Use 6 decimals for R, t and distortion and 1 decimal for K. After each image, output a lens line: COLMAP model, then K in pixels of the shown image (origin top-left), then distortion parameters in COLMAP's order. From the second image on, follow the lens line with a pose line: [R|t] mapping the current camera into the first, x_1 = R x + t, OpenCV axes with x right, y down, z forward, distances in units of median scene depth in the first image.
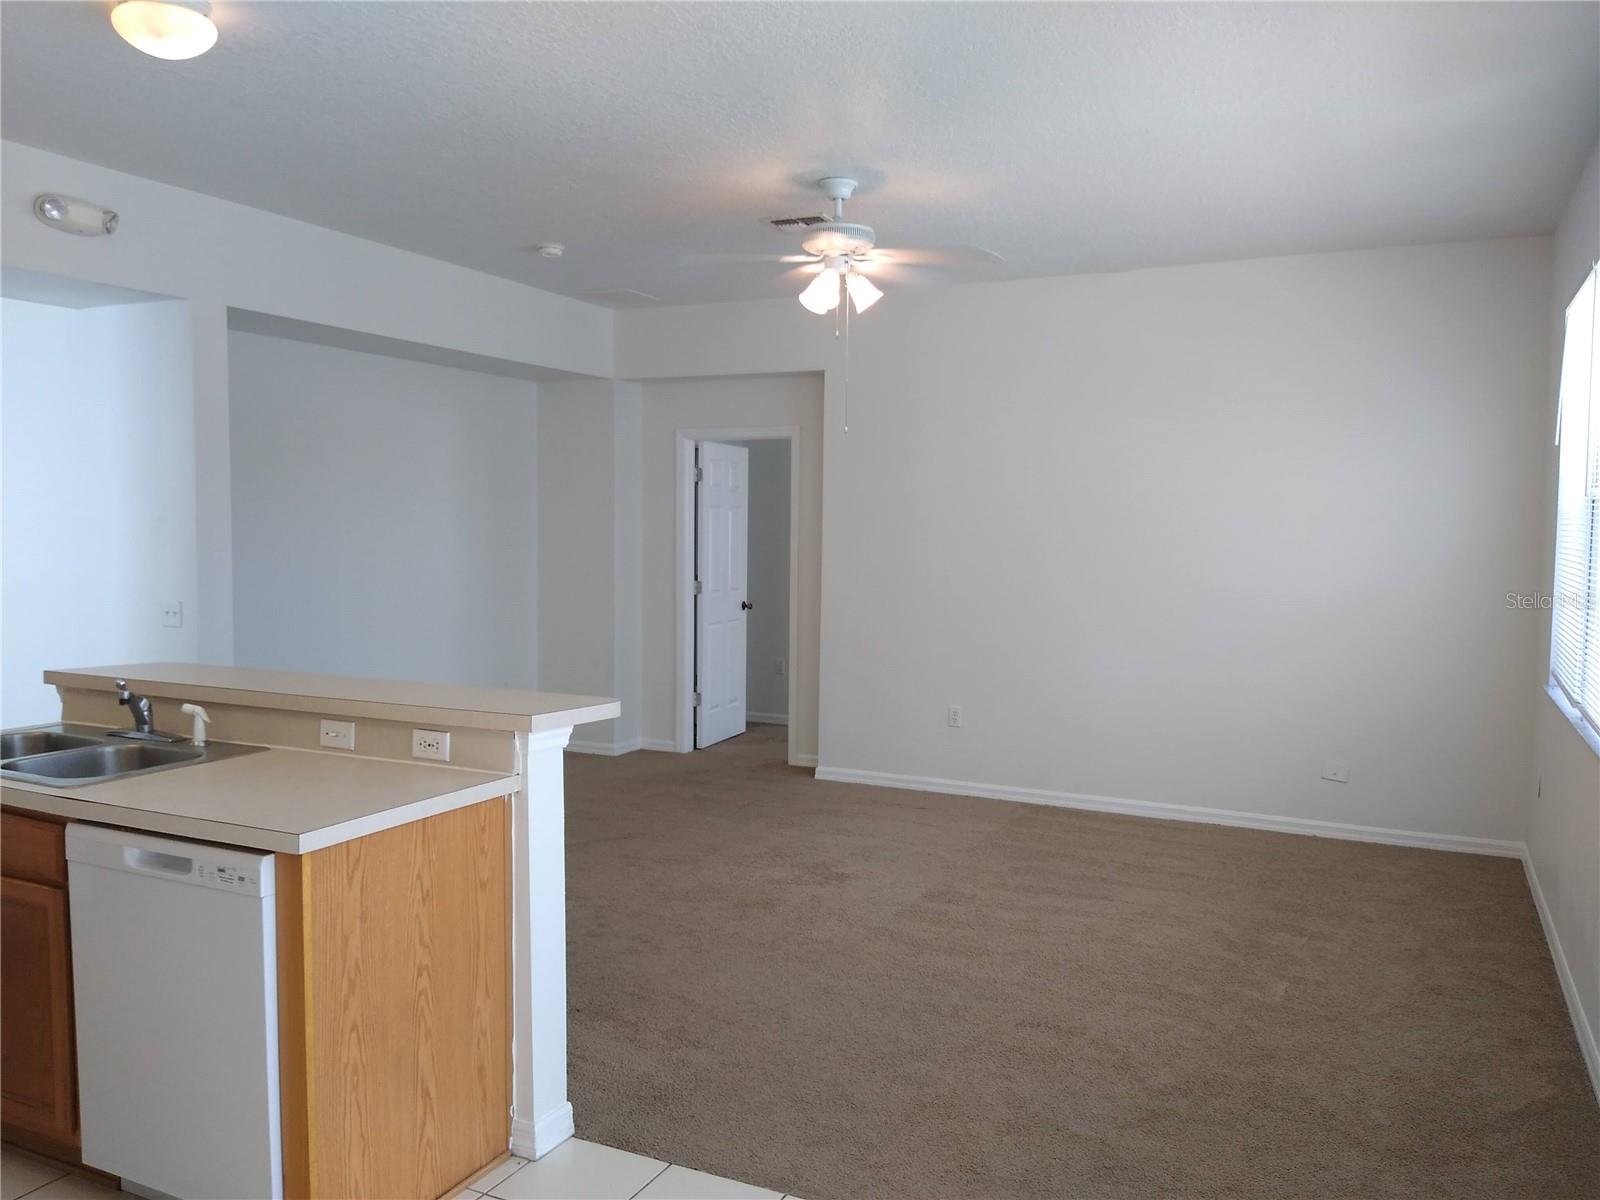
lens RADIAL K [[1238.6, 0, 805.4], [0, 1238.6, 592.9], [0, 0, 1]] dist [0.054225, -0.076561]
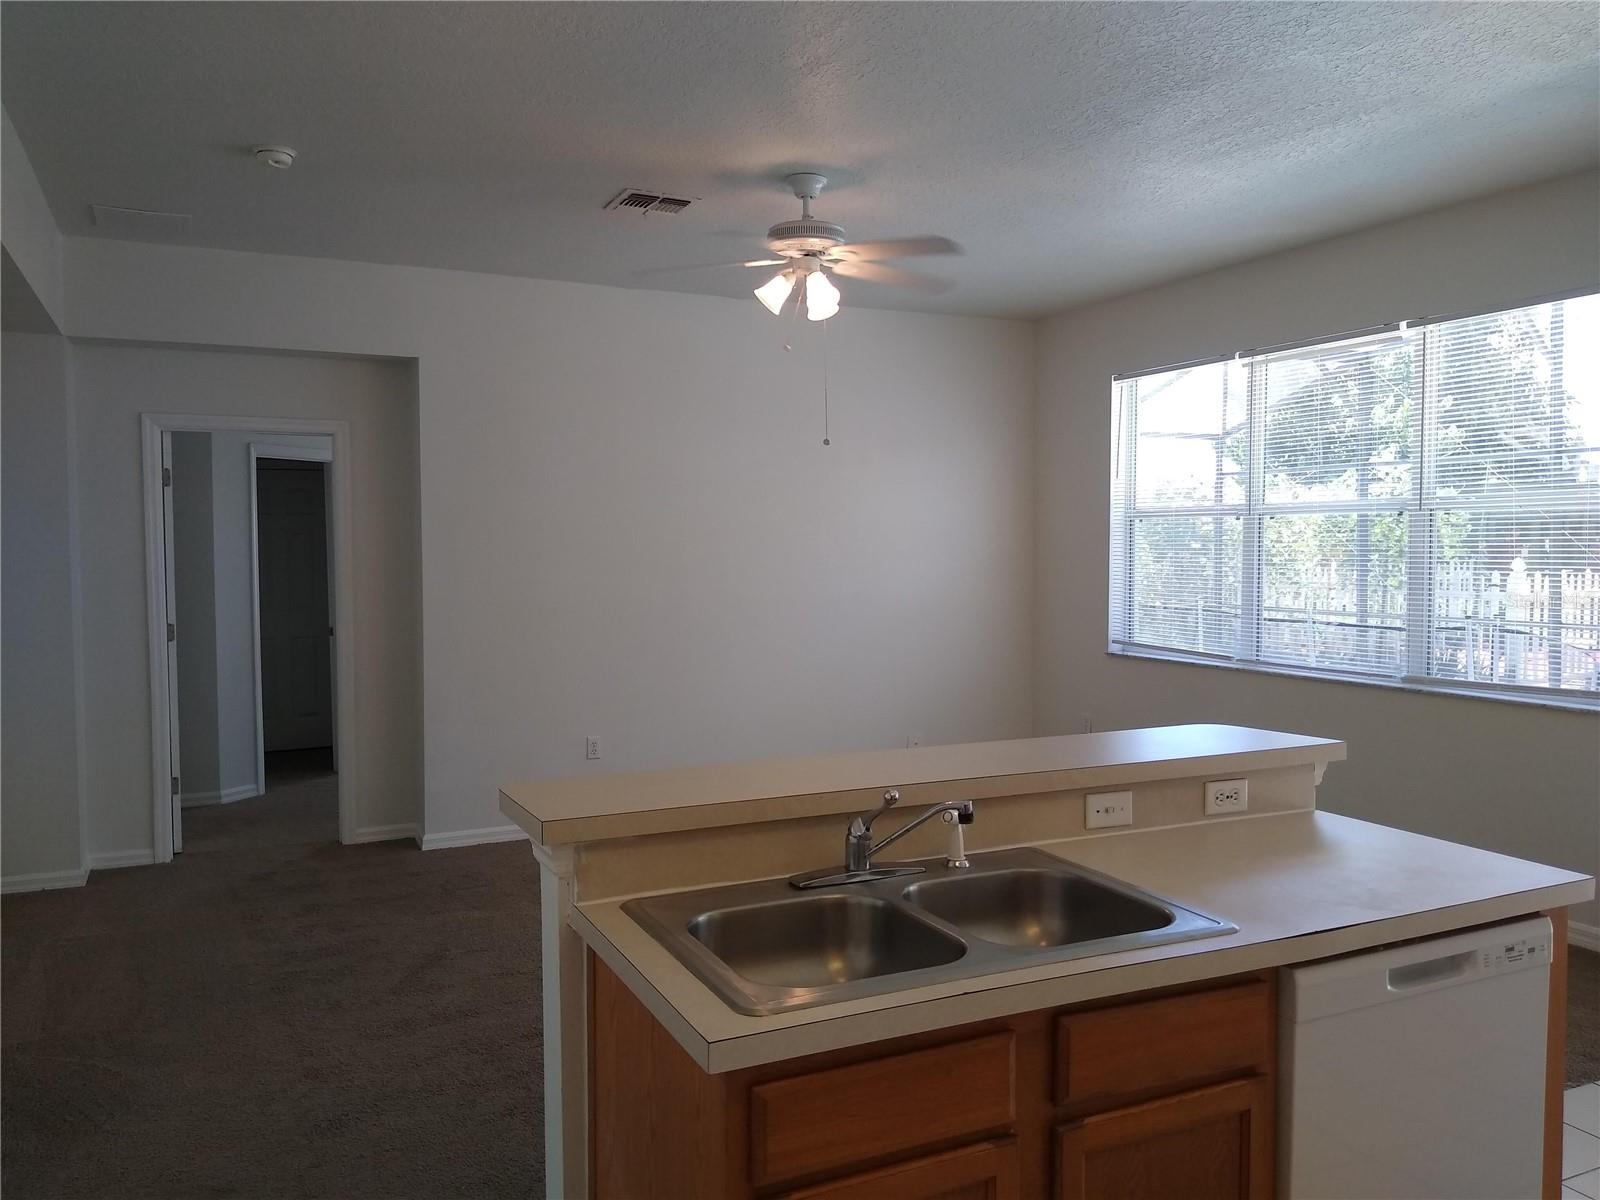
lens RADIAL K [[1238.6, 0, 799.1], [0, 1238.6, 607.3], [0, 0, 1]] dist [0.054225, -0.076561]
pose [[0.621830, -0.055572, 0.781178, -1.063497], [0.055290, 0.998105, 0.026992, -0.046135], [-0.781198, 0.026407, 0.623724, 0.627216]]
